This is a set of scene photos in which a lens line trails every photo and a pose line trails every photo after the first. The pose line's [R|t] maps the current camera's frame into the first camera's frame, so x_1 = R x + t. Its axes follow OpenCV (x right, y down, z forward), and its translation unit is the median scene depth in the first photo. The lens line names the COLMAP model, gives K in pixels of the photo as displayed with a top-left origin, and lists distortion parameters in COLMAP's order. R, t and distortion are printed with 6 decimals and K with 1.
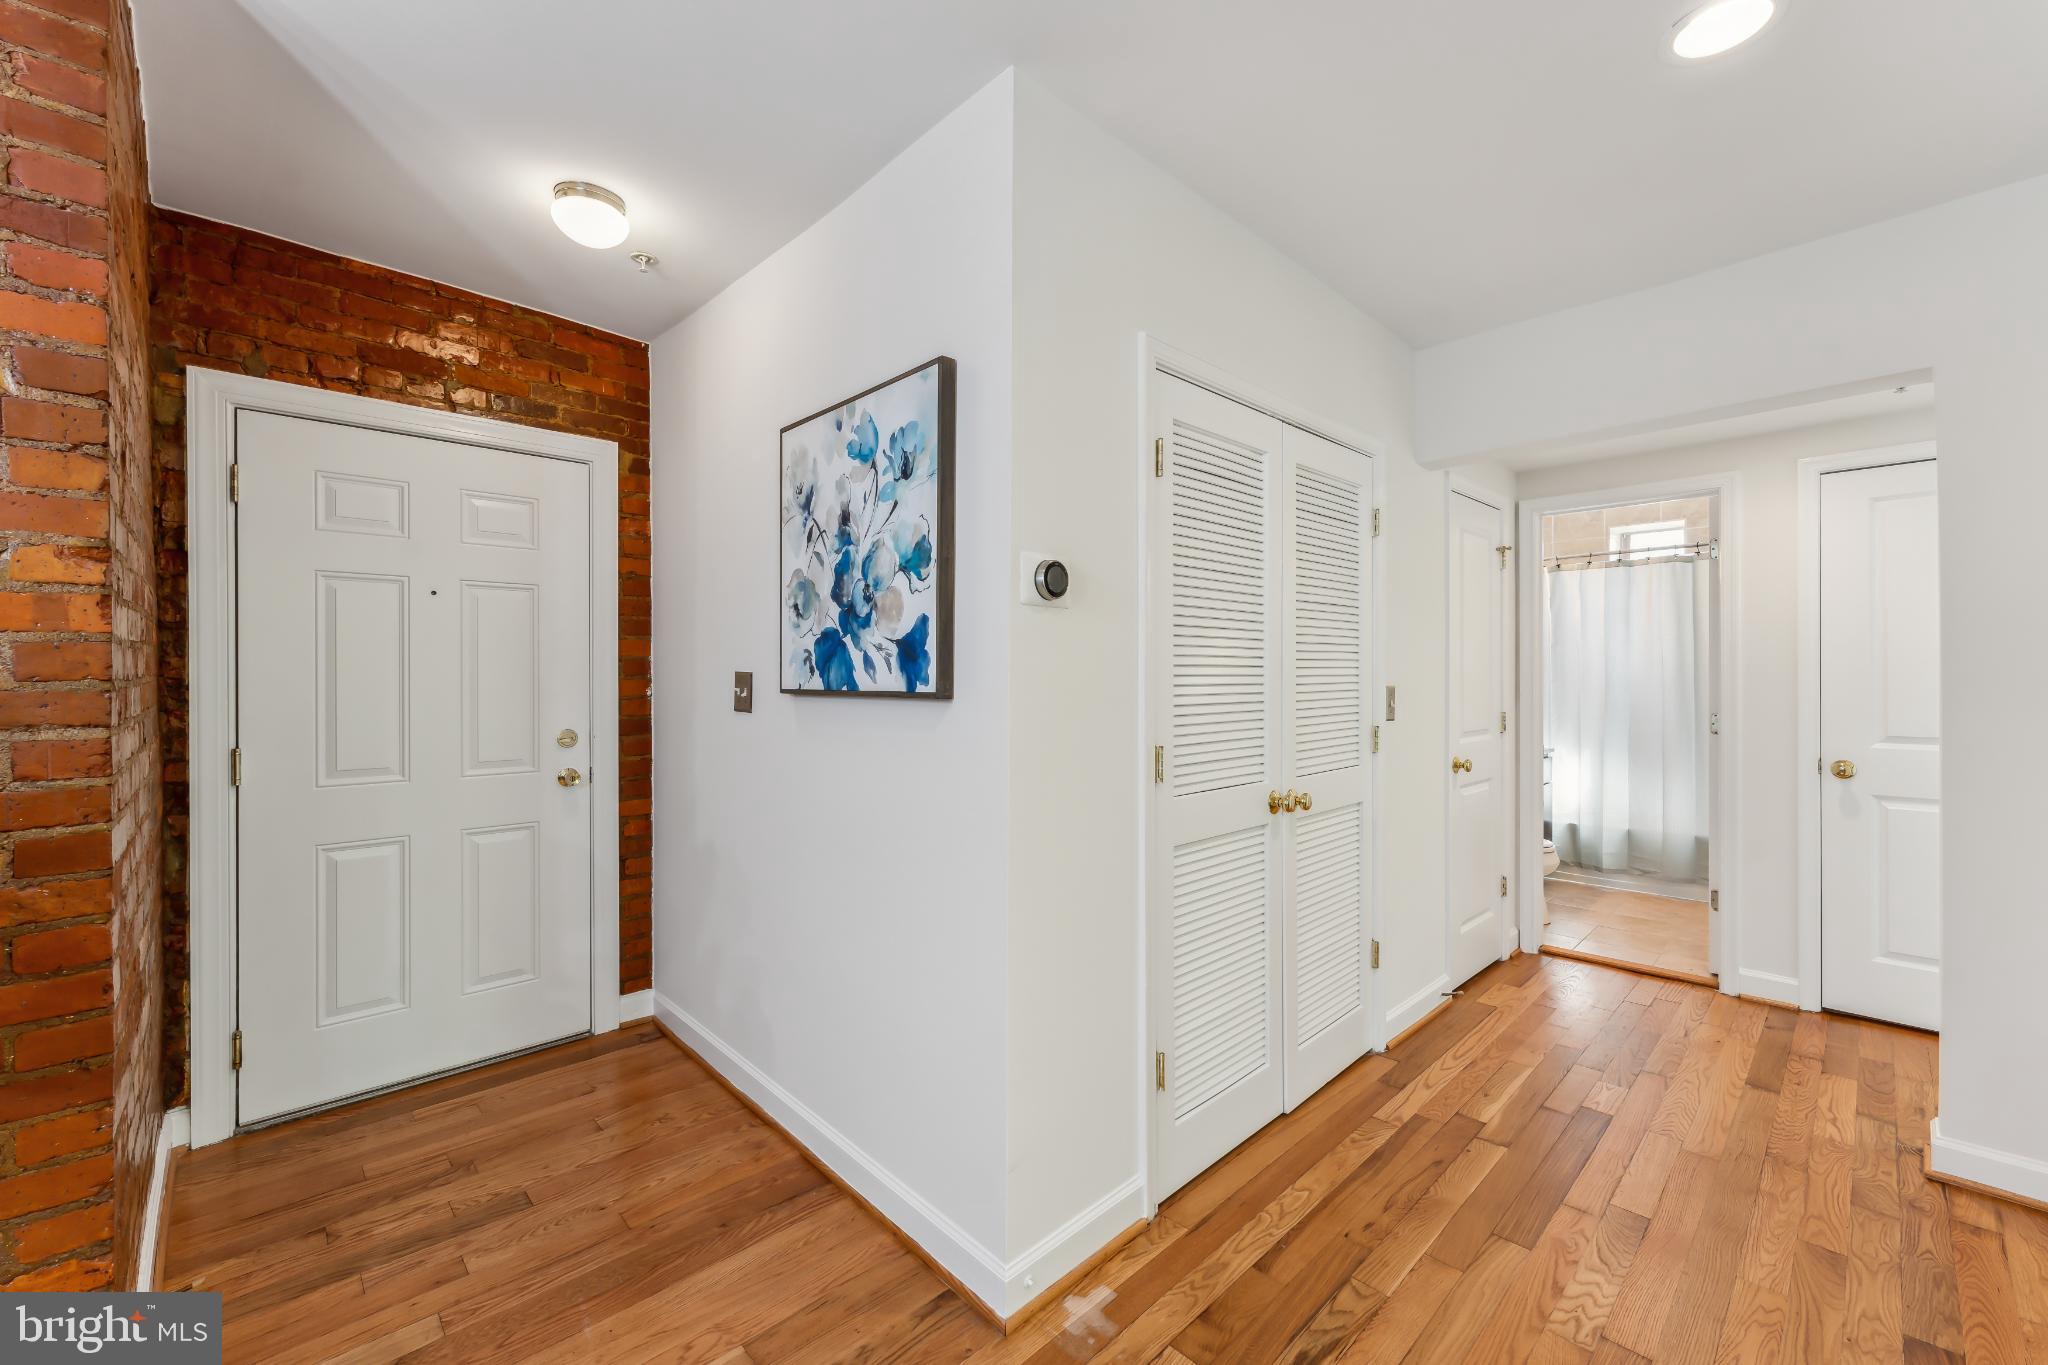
lens RADIAL K [[829.3, 0, 1024.0], [0, 829.3, 677.6], [0, 0, 1]] dist [-0.000039, -0.000064]
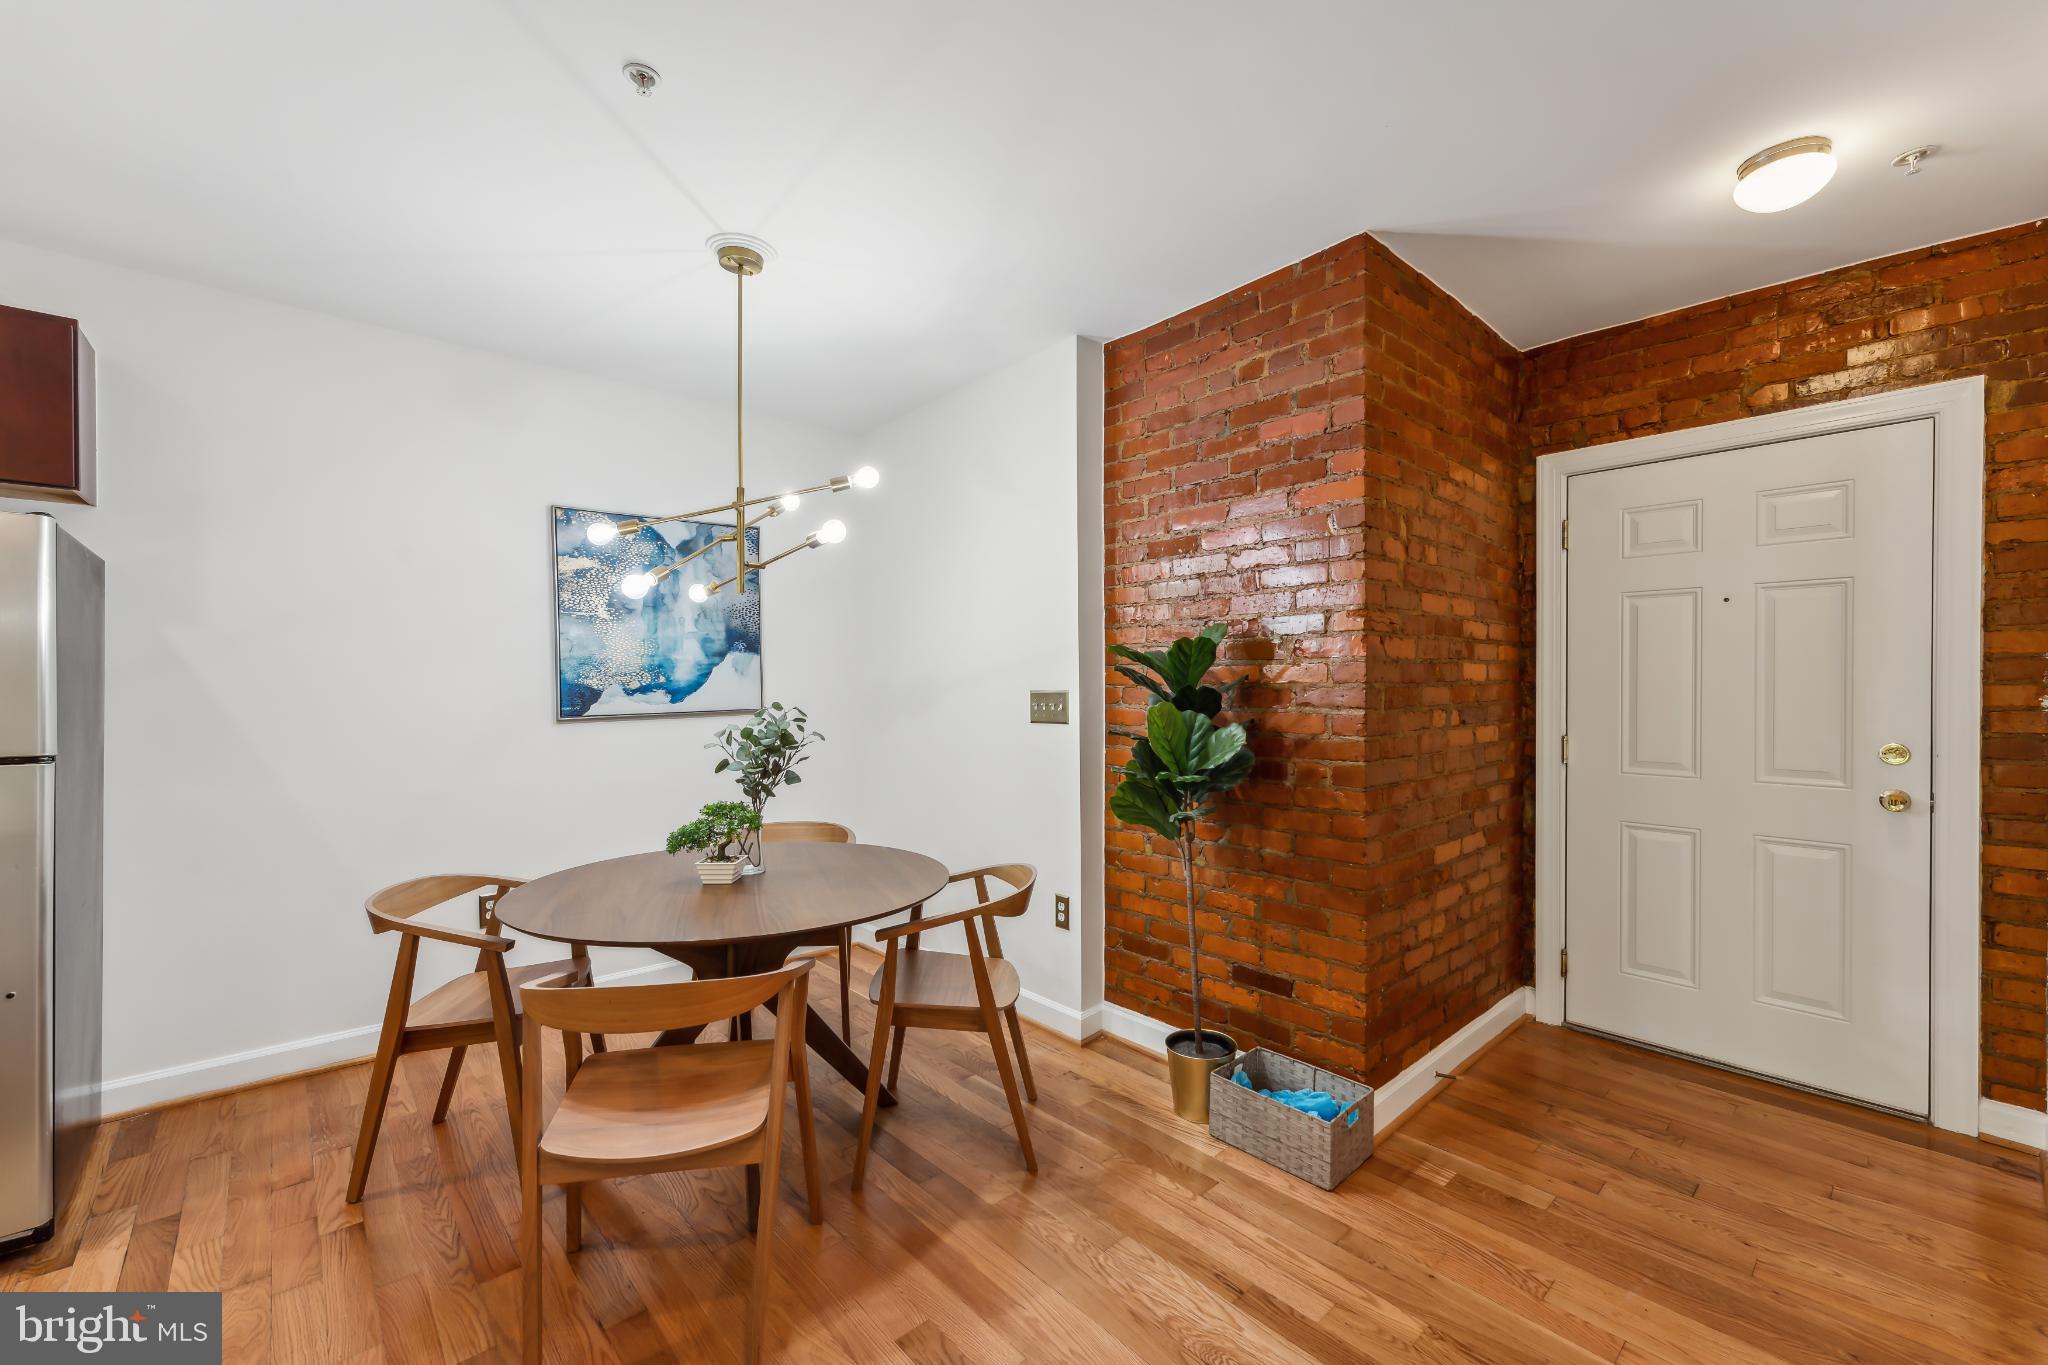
lens RADIAL K [[829.0, 0, 1025.6], [0, 829.0, 686.2], [0, 0, 1]] dist [0.000273, -0.000019]
pose [[-0.031407, 0.005723, -0.999490, 0.433349], [-0.001099, 0.999983, 0.005761, 0.001008], [0.999506, 0.001279, -0.031400, 0.197984]]
